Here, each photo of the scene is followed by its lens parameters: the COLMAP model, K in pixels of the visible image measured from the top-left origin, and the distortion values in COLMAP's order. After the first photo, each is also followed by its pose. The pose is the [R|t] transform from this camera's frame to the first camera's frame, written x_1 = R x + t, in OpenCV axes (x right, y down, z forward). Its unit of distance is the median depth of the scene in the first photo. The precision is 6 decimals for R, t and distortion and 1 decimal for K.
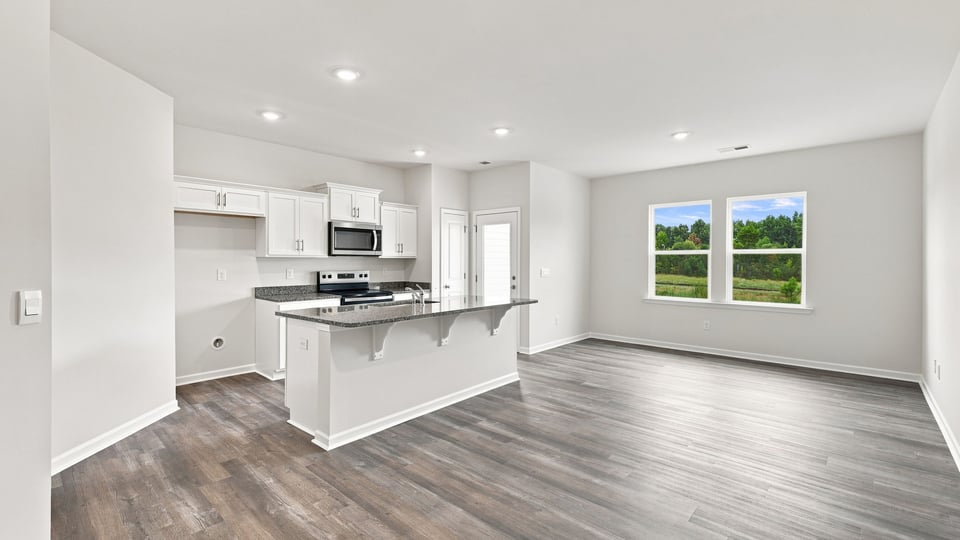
lens RADIAL K [[412.4, 0, 476.4], [0, 412.4, 261.8], [0, 0, 1]] dist [0.001376, 0.000033]
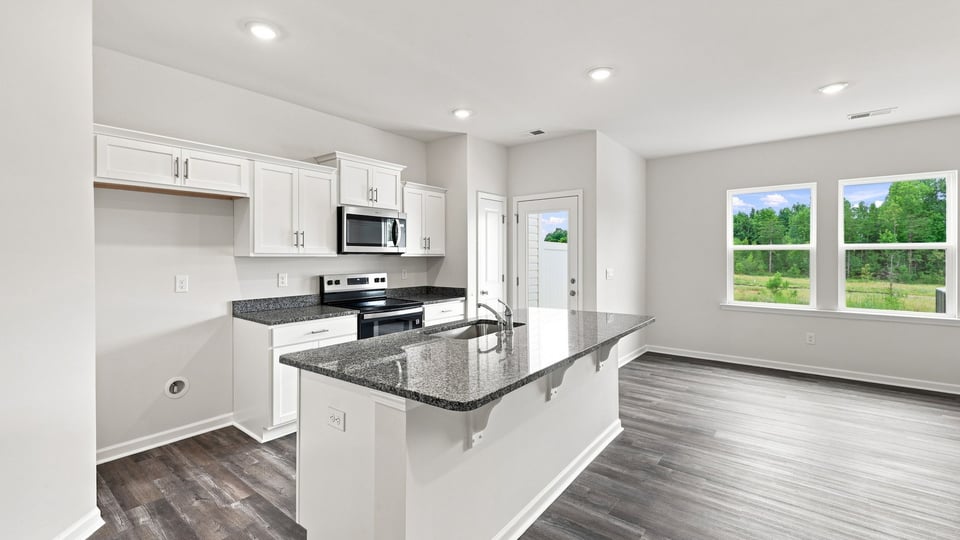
lens RADIAL K [[410.6, 0, 473.8], [0, 410.6, 255.1], [0, 0, 1]] dist [0.001311, 0.000006]
pose [[0.998262, -0.004000, 0.058791, -0.158659], [0.004362, 0.999972, -0.006015, -0.006957], [-0.058765, 0.006261, 0.998252, 0.264603]]
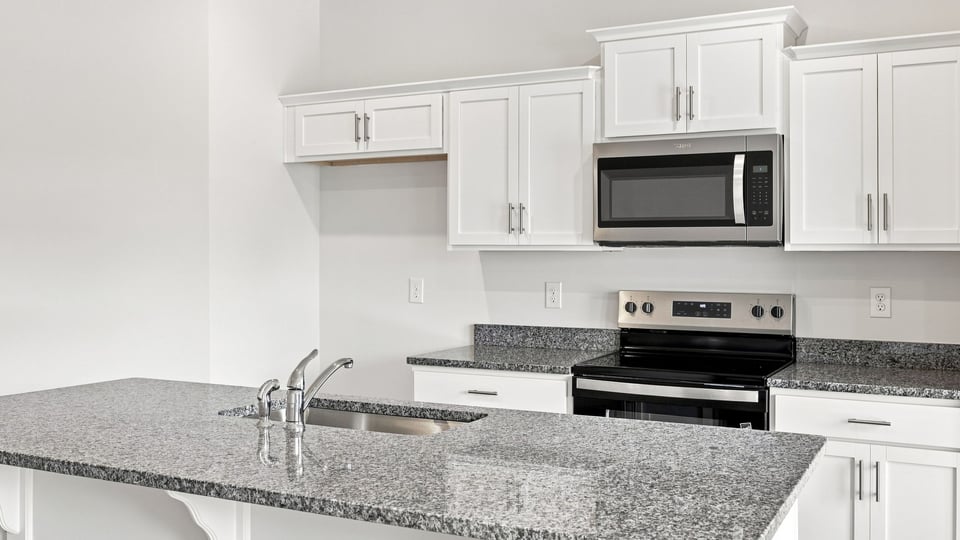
lens RADIAL K [[943.9, 0, 482.9], [0, 943.9, 245.3], [0, 0, 1]] dist [-0.035717, 0.002594]
pose [[0.254467, -0.008895, -0.967041, 0.345741], [-0.003182, 0.999945, -0.010035, -0.006594], [0.967076, 0.005631, 0.254424, 0.684075]]
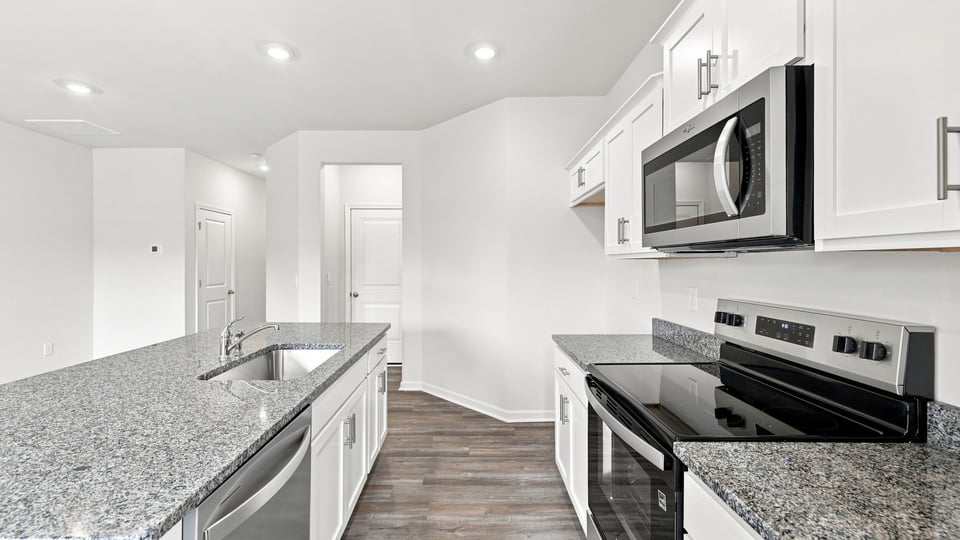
lens RADIAL K [[406.6, 0, 476.1], [0, 406.6, 263.7], [0, 0, 1]] dist [0.000264, -0.032050]
pose [[-0.738917, 0.001053, -0.673795, -0.023453], [0.000152, 0.999999, 0.001396, -0.005410], [0.673796, 0.000929, -0.738917, 1.095167]]
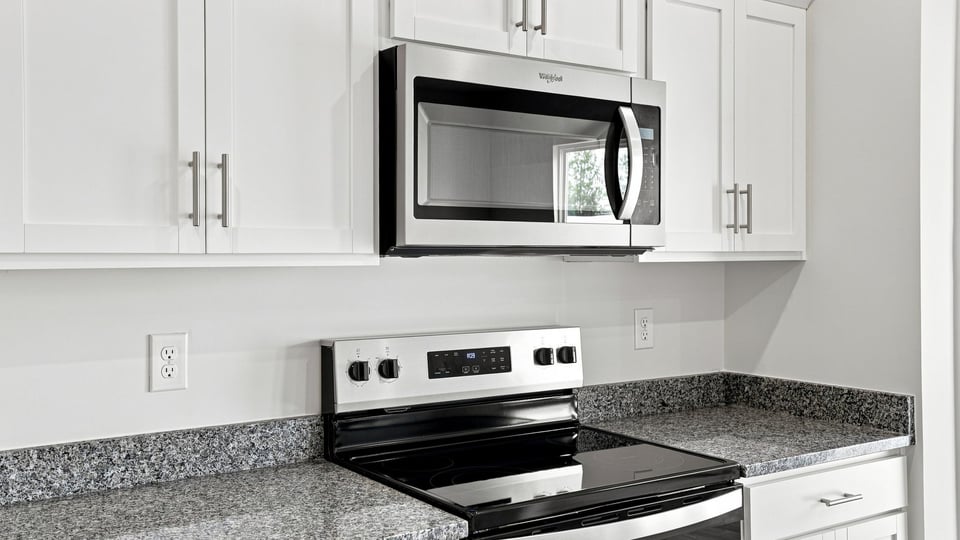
lens RADIAL K [[875.6, 0, 456.5], [0, 875.6, 241.2], [0, 0, 1]] dist [0.013128, 0.006888]
pose [[0.966838, -0.008259, -0.255257, -0.230483], [0.003977, 0.999843, -0.017288, -0.013355], [0.255360, 0.015699, 0.966719, 0.642490]]
